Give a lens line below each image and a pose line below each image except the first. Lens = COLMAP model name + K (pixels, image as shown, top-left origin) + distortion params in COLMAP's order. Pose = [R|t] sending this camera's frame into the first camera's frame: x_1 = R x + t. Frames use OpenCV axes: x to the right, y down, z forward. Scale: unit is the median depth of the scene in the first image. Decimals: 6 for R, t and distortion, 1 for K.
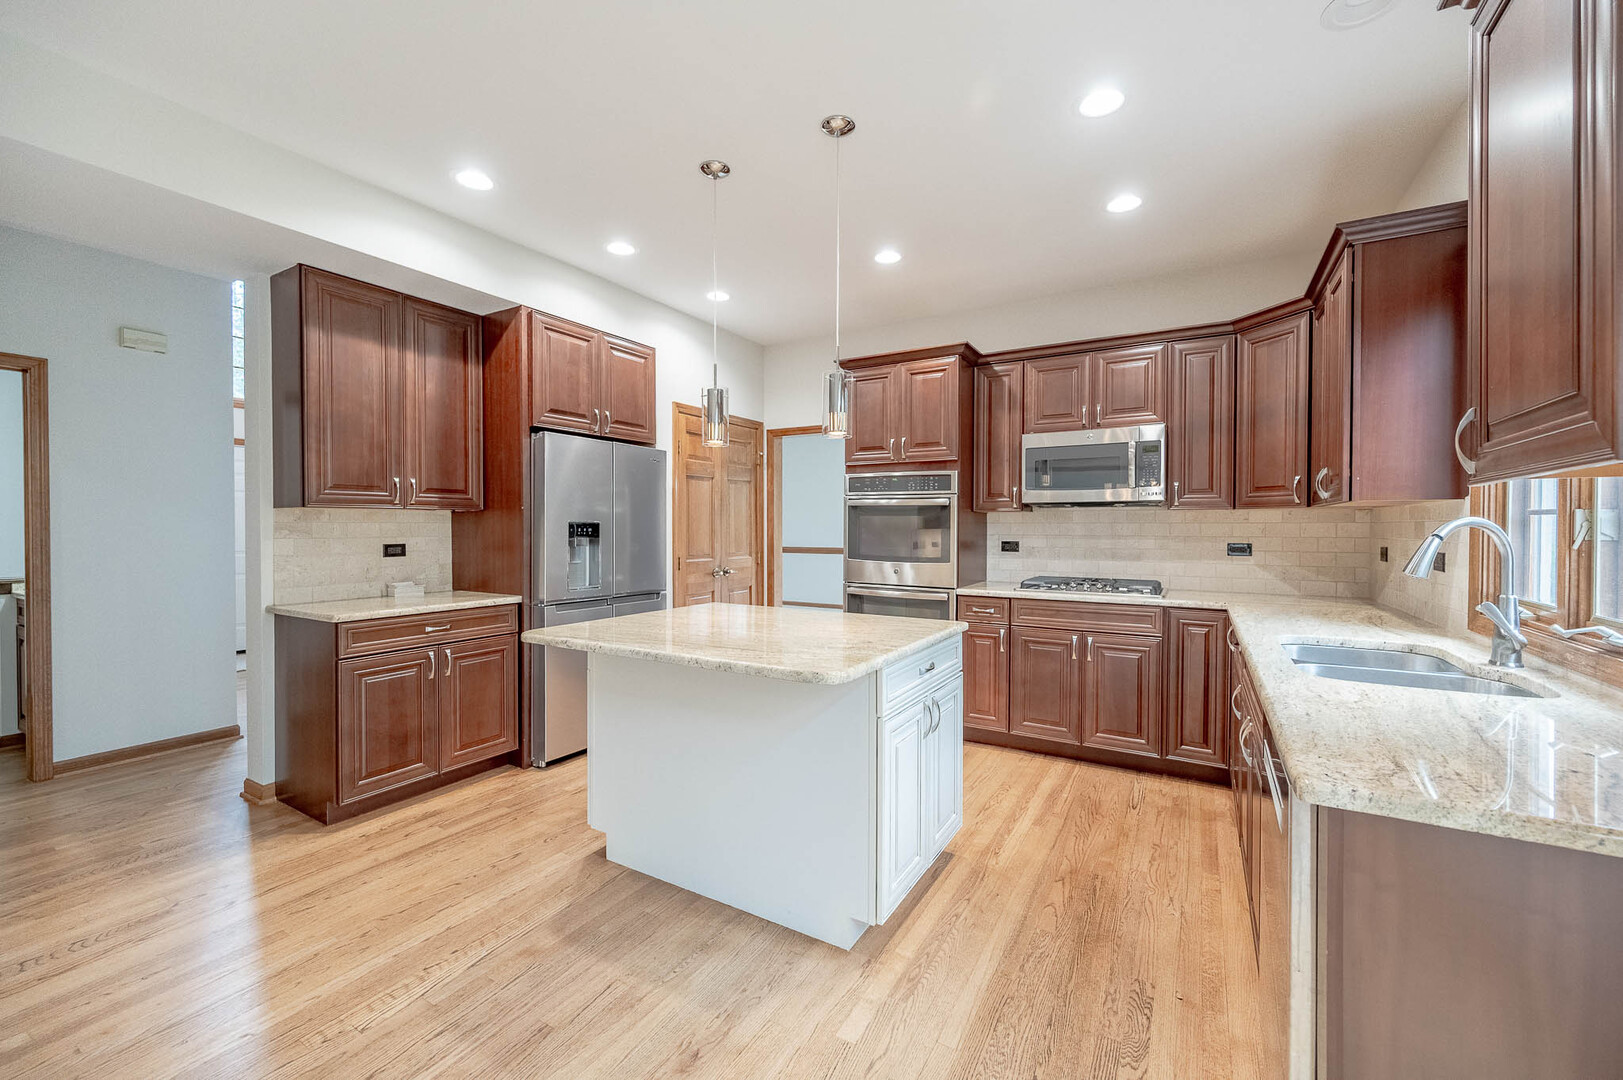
lens RADIAL K [[660.0, 0, 811.6], [0, 660.0, 534.4], [0, 0, 1]] dist [-0.000297, -0.000055]
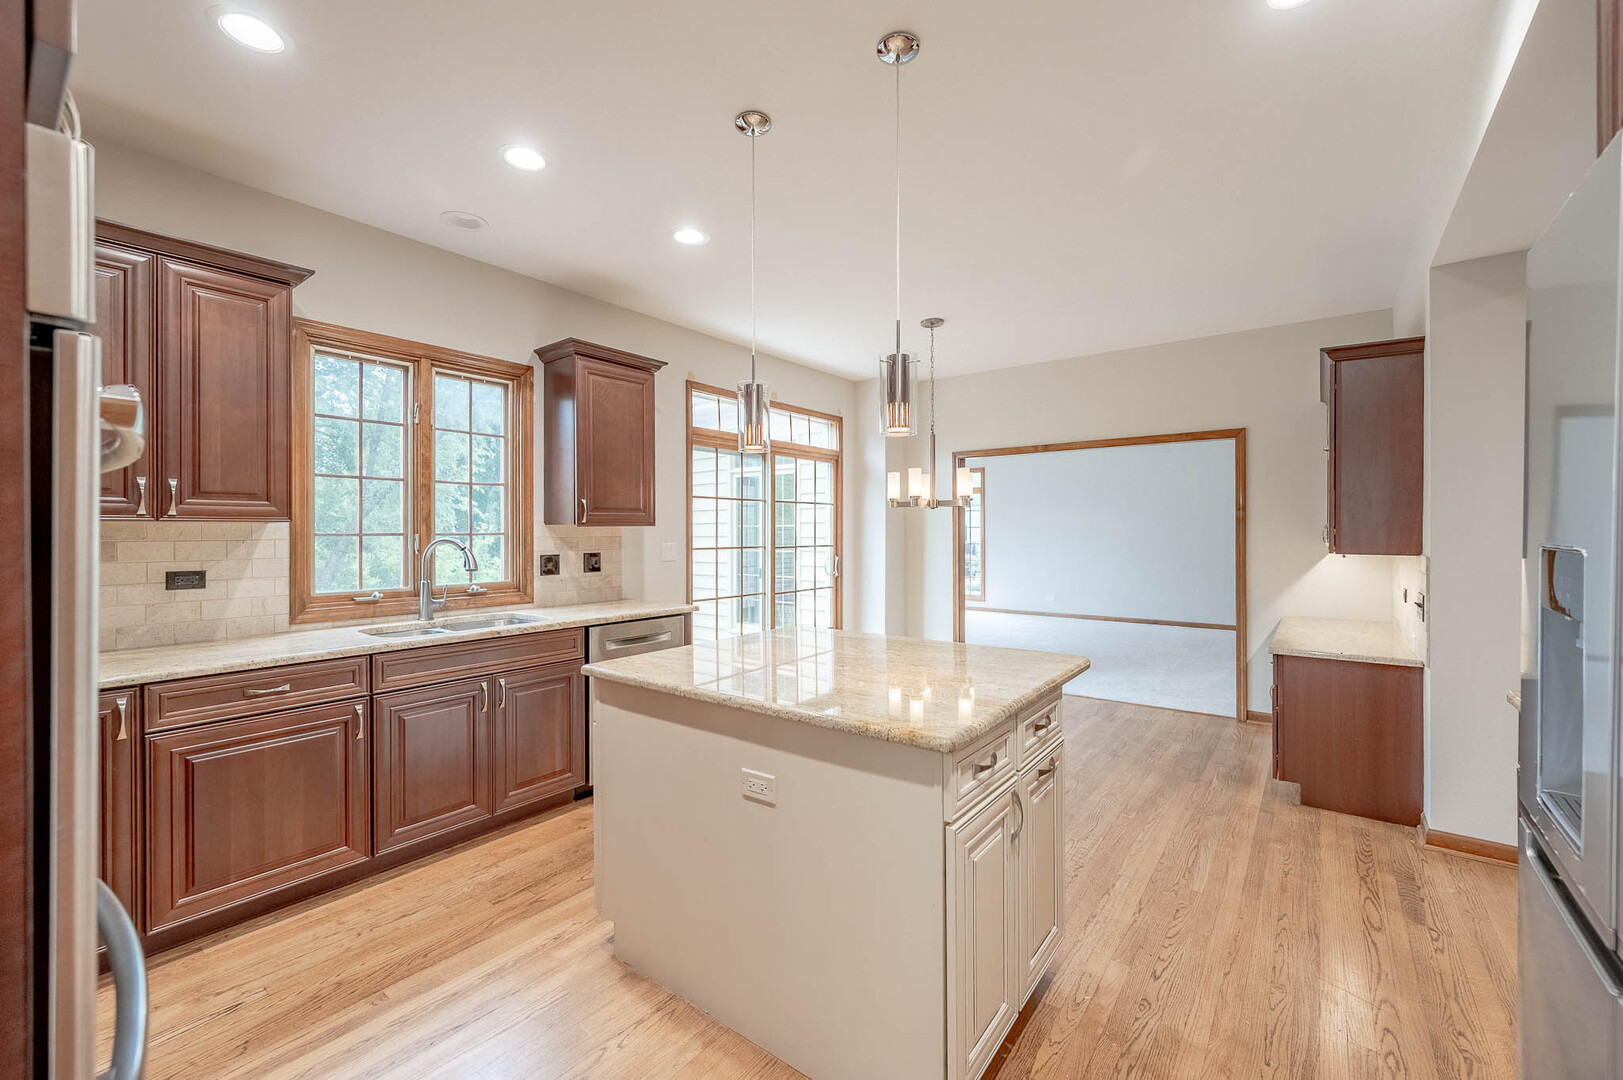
lens RADIAL K [[653.6, 0, 815.7], [0, 653.6, 534.8], [0, 0, 1]] dist [0.000795, -0.000017]
pose [[-0.993815, 0.003956, 0.110977, -0.098044], [0.005879, 0.999838, 0.017006, -0.027529], [-0.110892, 0.017553, -0.993677, 1.250300]]
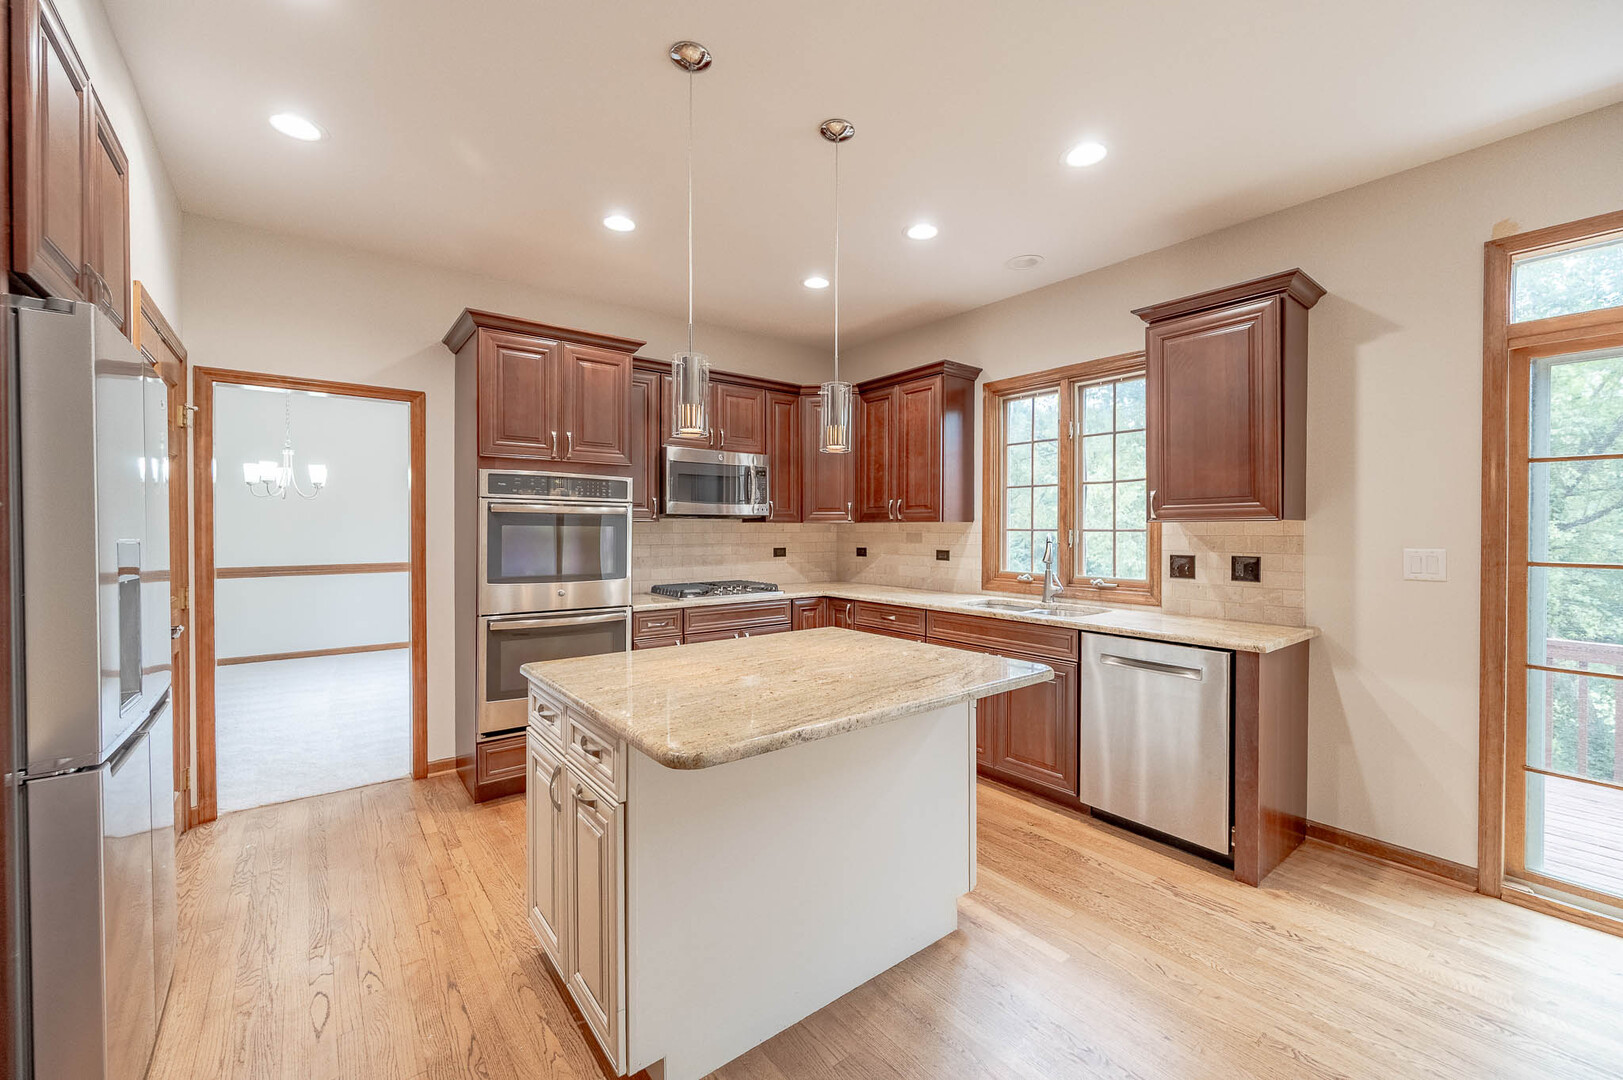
lens RADIAL K [[653.6, 0, 815.7], [0, 653.6, 534.8], [0, 0, 1]] dist [0.000795, -0.000017]
pose [[0.349584, -0.009562, 0.936856, -0.566505], [0.011164, 0.999919, 0.006040, -0.019846], [-0.936839, 0.008348, 0.349662, 0.452890]]
